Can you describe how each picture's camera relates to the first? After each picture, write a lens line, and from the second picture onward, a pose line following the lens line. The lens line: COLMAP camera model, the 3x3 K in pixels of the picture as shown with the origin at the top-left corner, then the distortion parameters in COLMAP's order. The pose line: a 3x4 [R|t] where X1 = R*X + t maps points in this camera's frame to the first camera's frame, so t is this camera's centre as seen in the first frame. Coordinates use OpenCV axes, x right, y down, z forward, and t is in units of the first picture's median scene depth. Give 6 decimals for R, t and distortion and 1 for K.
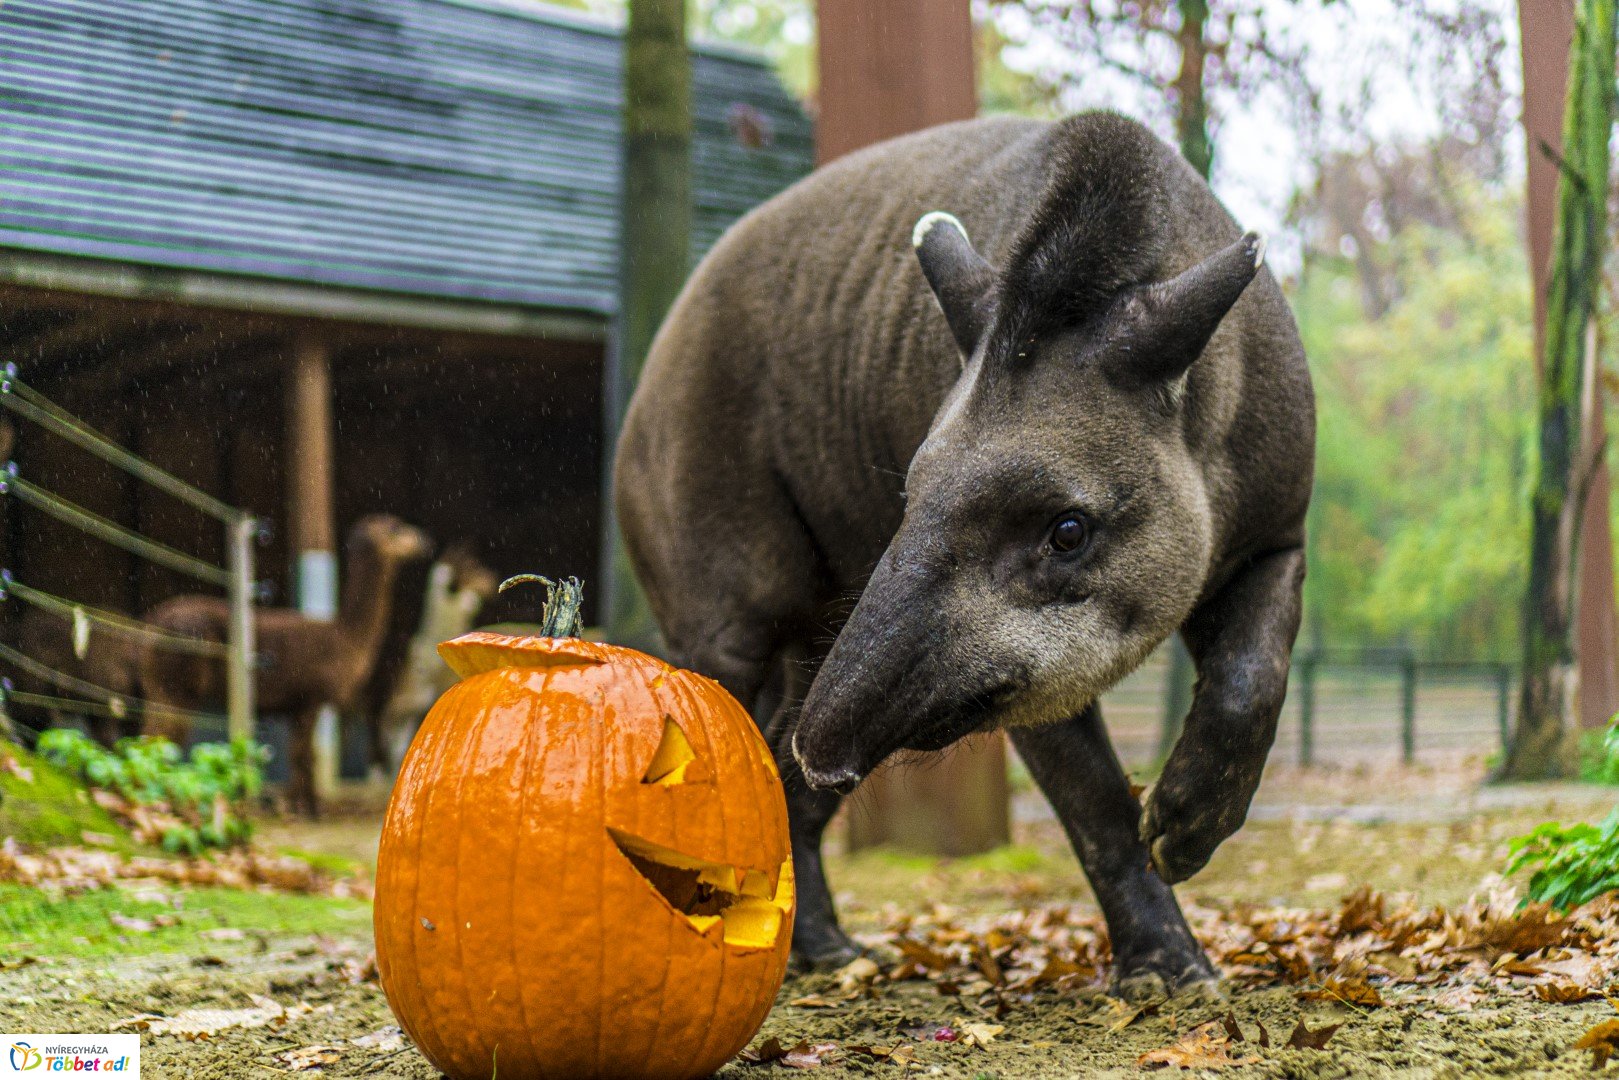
lens RADIAL K [[2350.8, 0, 809.5], [0, 2350.8, 540.0], [0, 0, 1]] dist [0.032396, -0.010694]
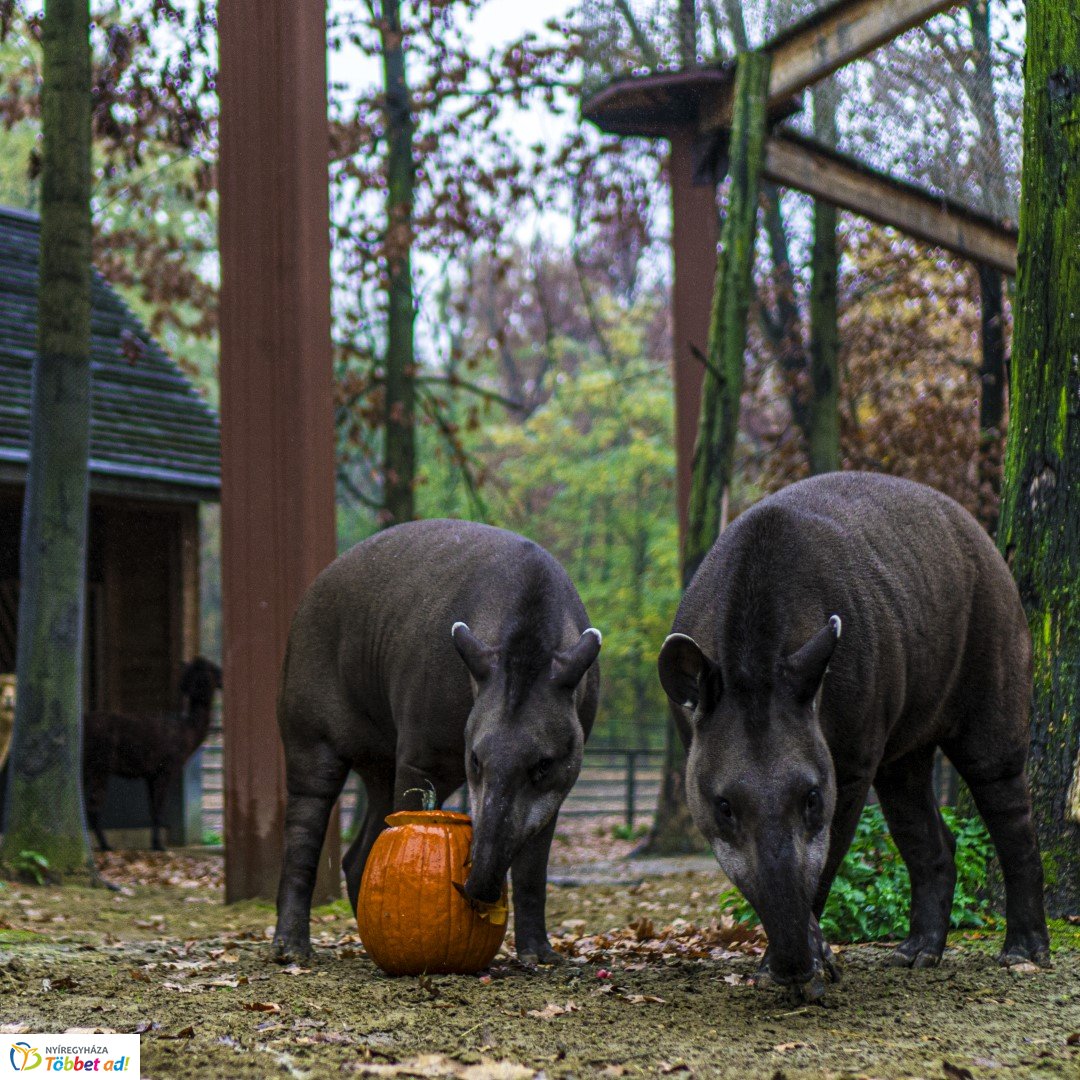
lens RADIAL K [[2358.9, 0, 449.1], [0, 2358.9, 536.7], [0, 0, 1]] dist [0.020146, 0.099089]
pose [[0.975935, 0.042622, 0.213855, -0.112435], [-0.037054, 0.998864, -0.029979, -0.032129], [-0.214889, 0.021333, 0.976405, -0.276389]]
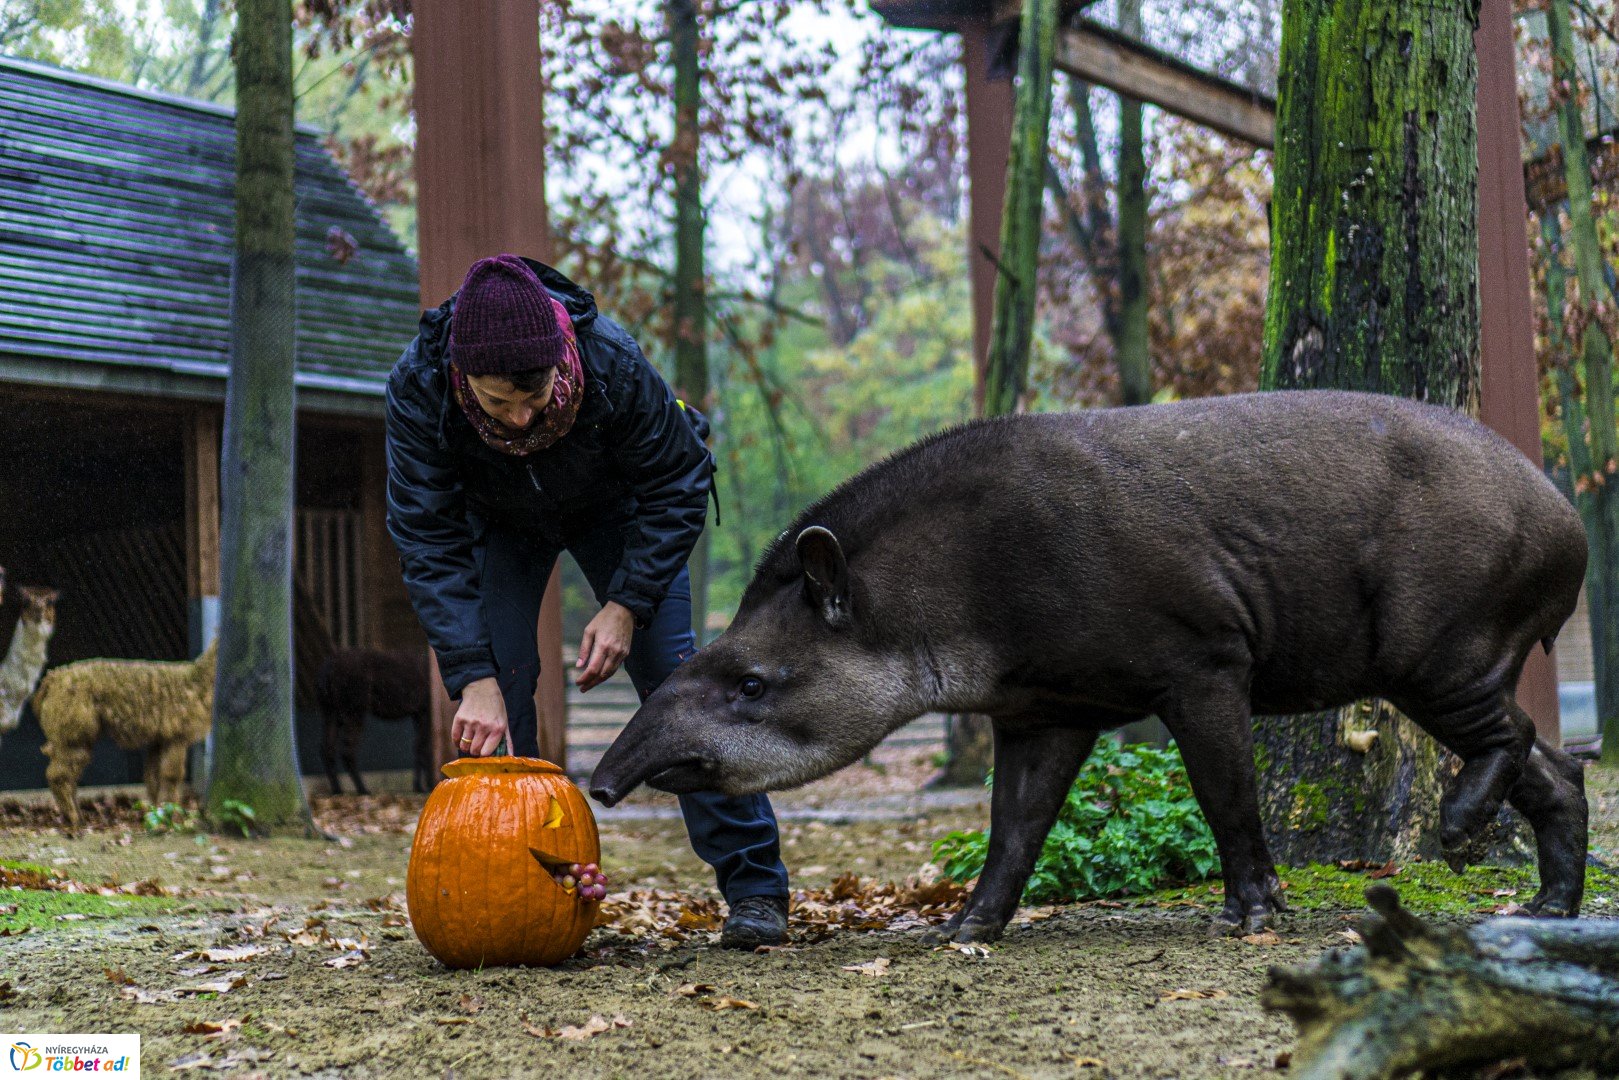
lens RADIAL K [[2350.8, 0, 809.5], [0, 2350.8, 540.0], [0, 0, 1]] dist [0.032396, -0.010694]
pose [[0.974754, 0.015364, 0.222753, -0.050012], [-0.015829, 0.999875, 0.000302, -0.026228], [-0.222720, -0.003820, 0.974875, -0.185389]]
